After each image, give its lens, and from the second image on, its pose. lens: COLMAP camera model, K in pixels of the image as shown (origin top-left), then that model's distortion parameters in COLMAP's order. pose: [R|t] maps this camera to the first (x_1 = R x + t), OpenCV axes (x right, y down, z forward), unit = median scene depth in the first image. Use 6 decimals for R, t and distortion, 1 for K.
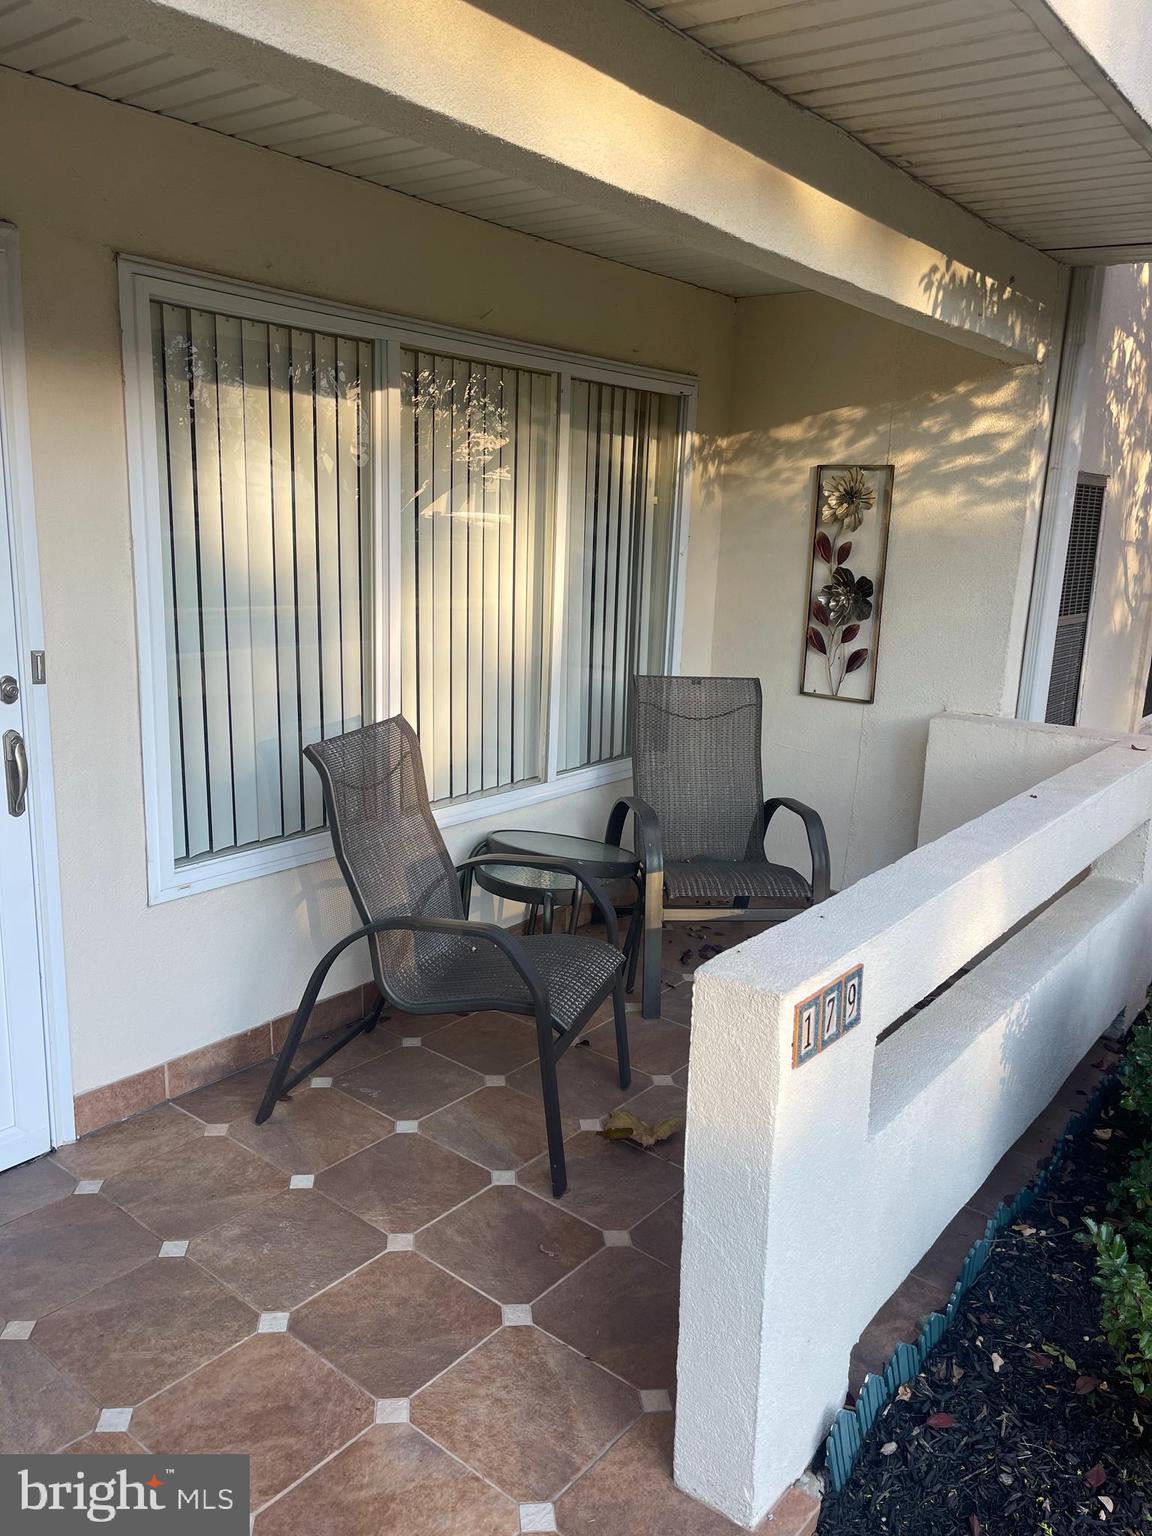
lens RADIAL K [[1159.5, 0, 565.4], [0, 1159.5, 774.0], [0, 0, 1]] dist [0.062621, -0.076622]
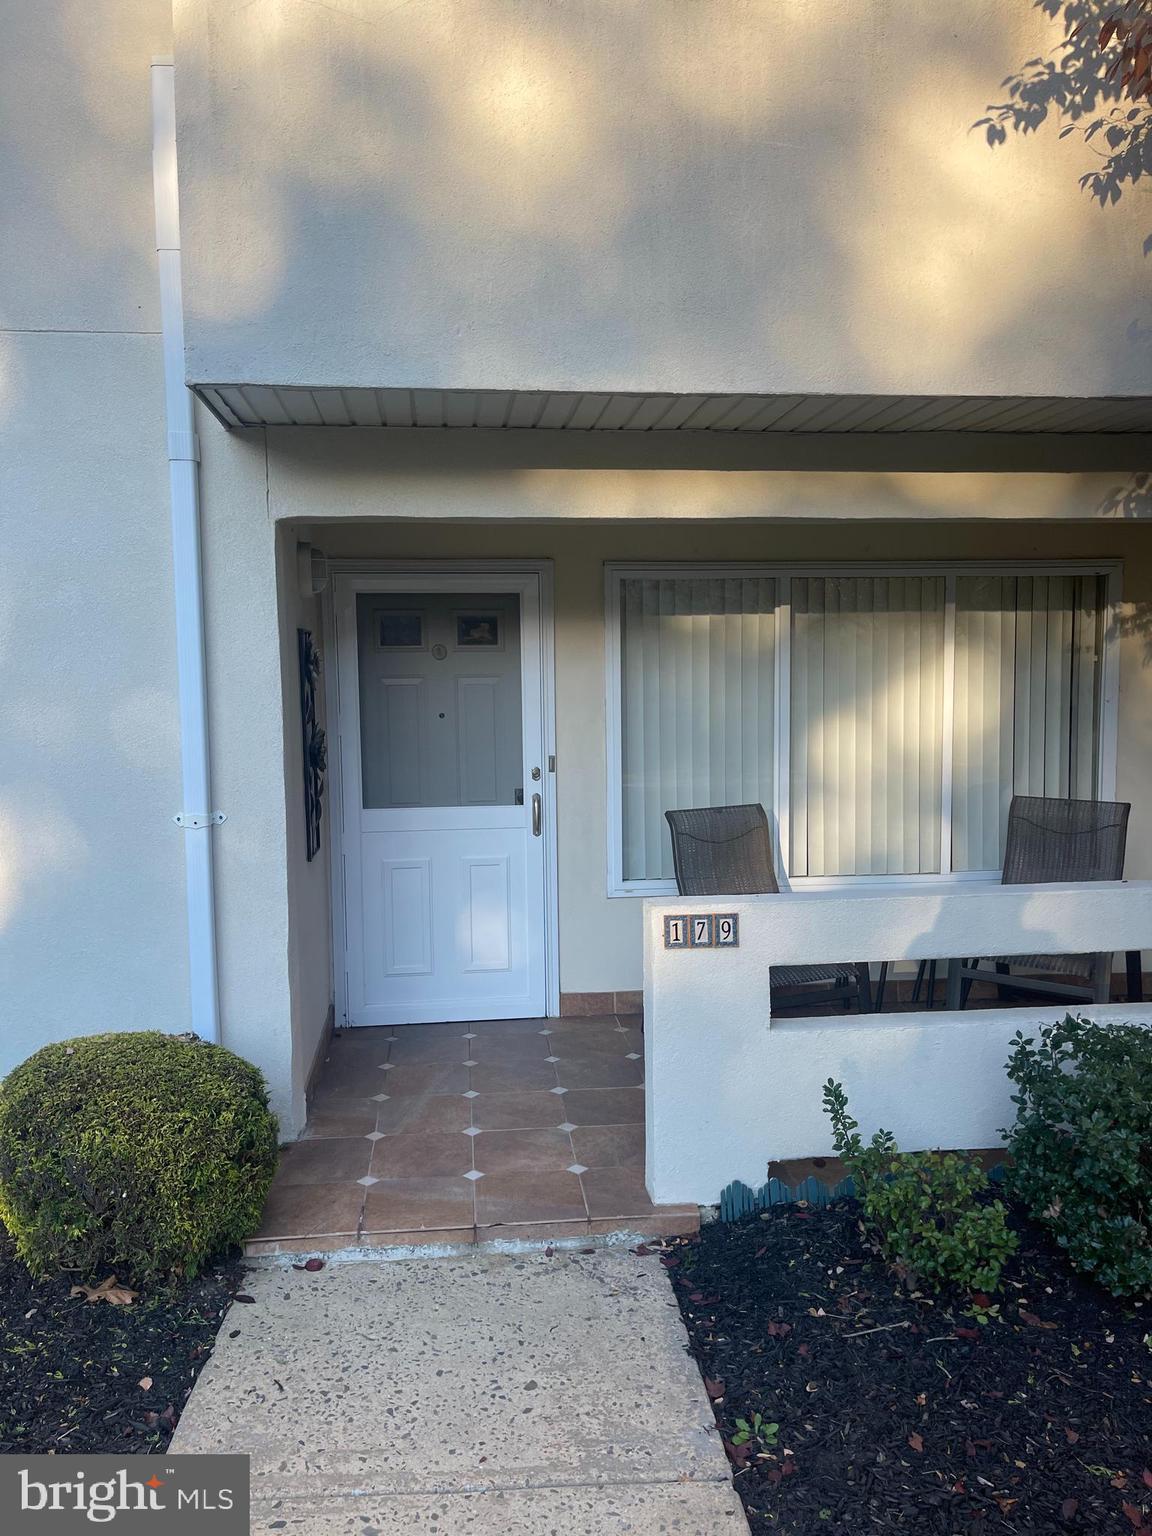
lens RADIAL K [[1159.5, 0, 586.8], [0, 1159.5, 767.7], [0, 0, 1]] dist [0.062621, -0.076622]
pose [[0.704823, 0.018922, -0.709131, 1.086094], [-0.125076, 0.987298, -0.097972, 0.113560], [0.698269, 0.157748, 0.698237, -0.385842]]
